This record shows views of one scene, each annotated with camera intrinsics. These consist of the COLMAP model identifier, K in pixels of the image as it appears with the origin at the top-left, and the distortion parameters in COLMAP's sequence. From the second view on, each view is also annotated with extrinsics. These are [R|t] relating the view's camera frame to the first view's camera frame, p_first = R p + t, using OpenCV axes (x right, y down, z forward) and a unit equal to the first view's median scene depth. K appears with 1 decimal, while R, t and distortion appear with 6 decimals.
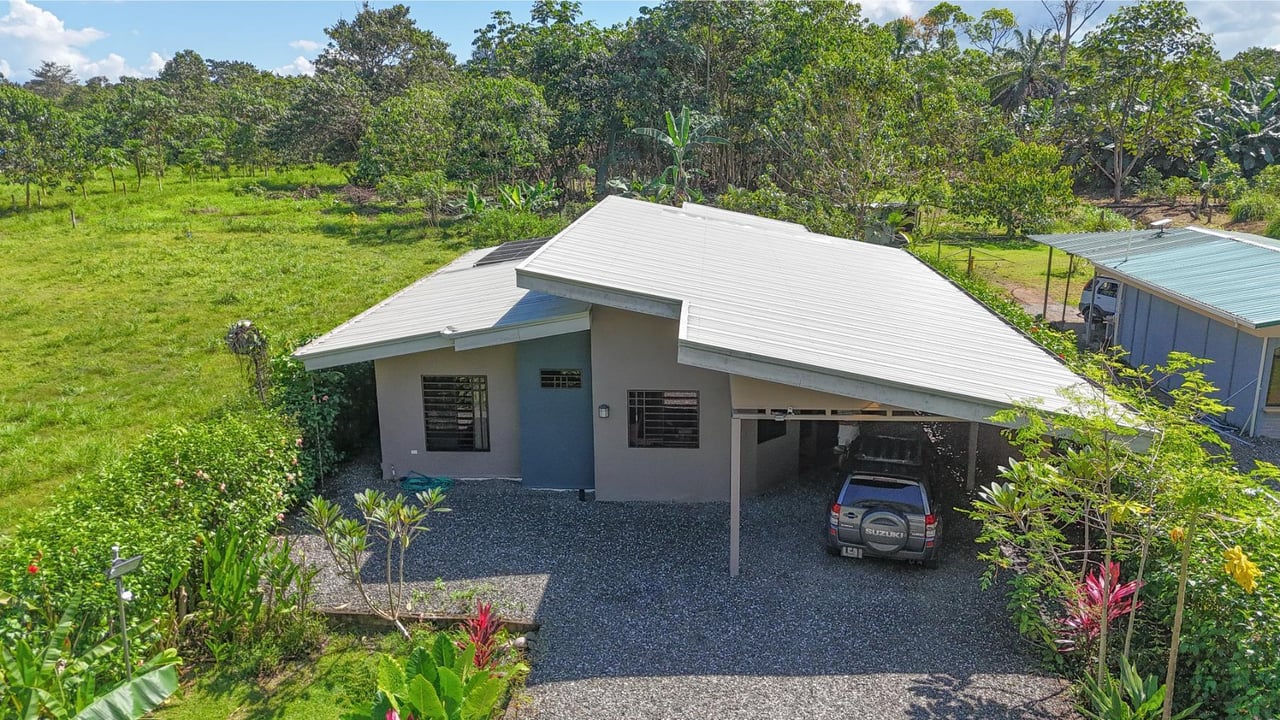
lens RADIAL K [[940.9, 0, 643.7], [0, 940.9, 355.2], [0, 0, 1]] dist [0.061244, -0.054878]
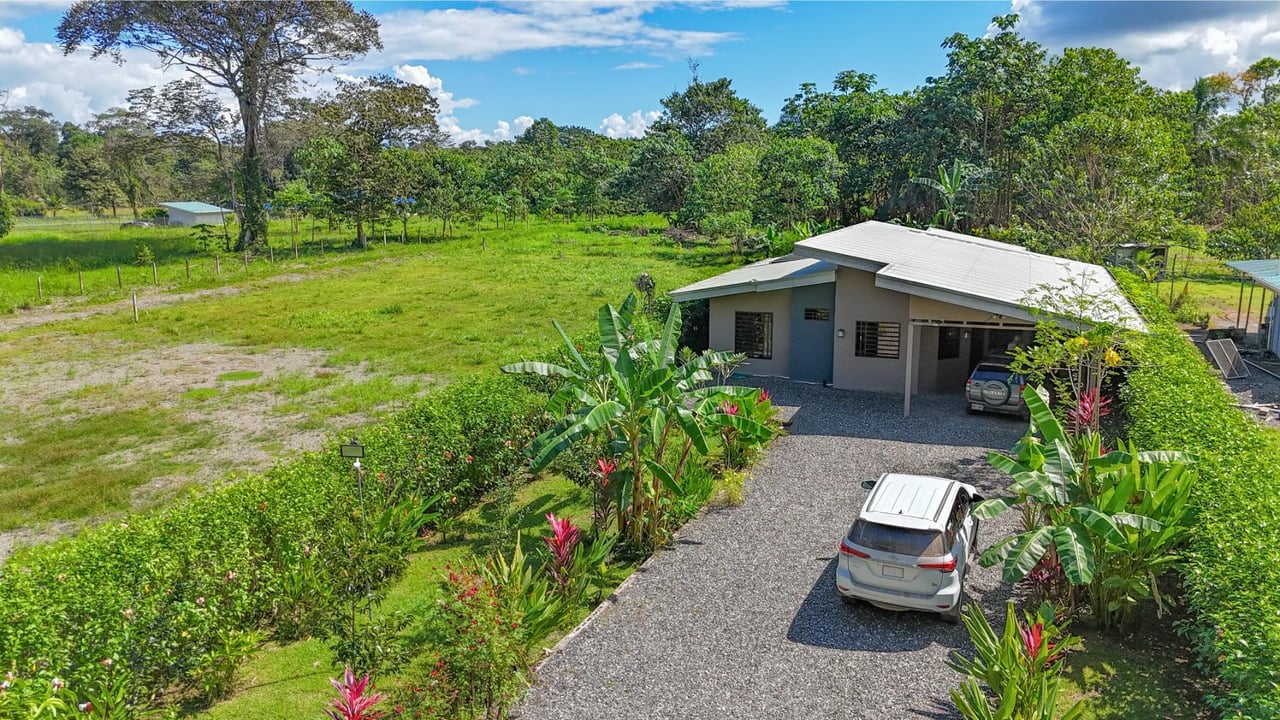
lens RADIAL K [[940.9, 0, 646.4], [0, 940.9, 362.9], [0, 0, 1]] dist [0.061244, -0.054878]
pose [[0.952904, 0.064112, -0.296418, 0.041957], [-0.079173, 0.996095, -0.039073, 0.067002], [0.292755, 0.060701, 0.954259, -0.230797]]
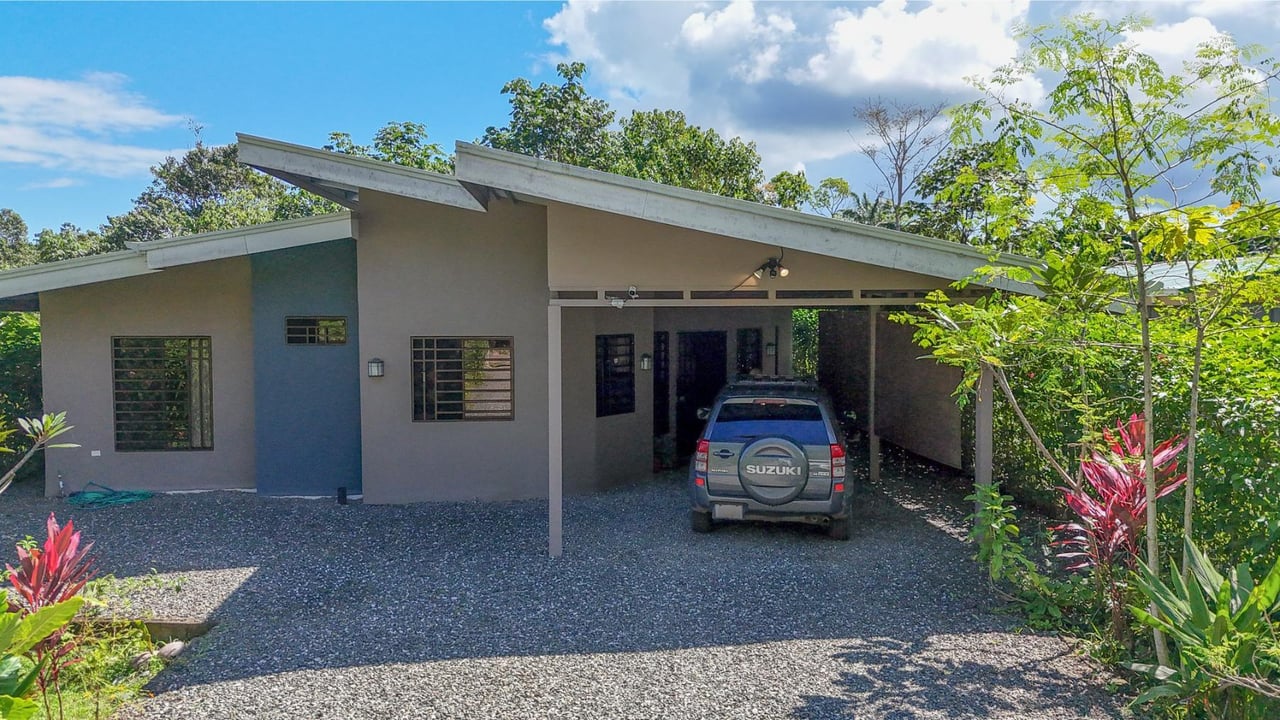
lens RADIAL K [[940.9, 0, 645.0], [0, 940.9, 357.8], [0, 0, 1]] dist [0.061244, -0.054878]
pose [[0.989242, 0.000088, 0.146287, 0.017199], [0.028035, 0.981350, -0.190175, 0.062337], [-0.143576, 0.192230, 0.970790, 0.091647]]
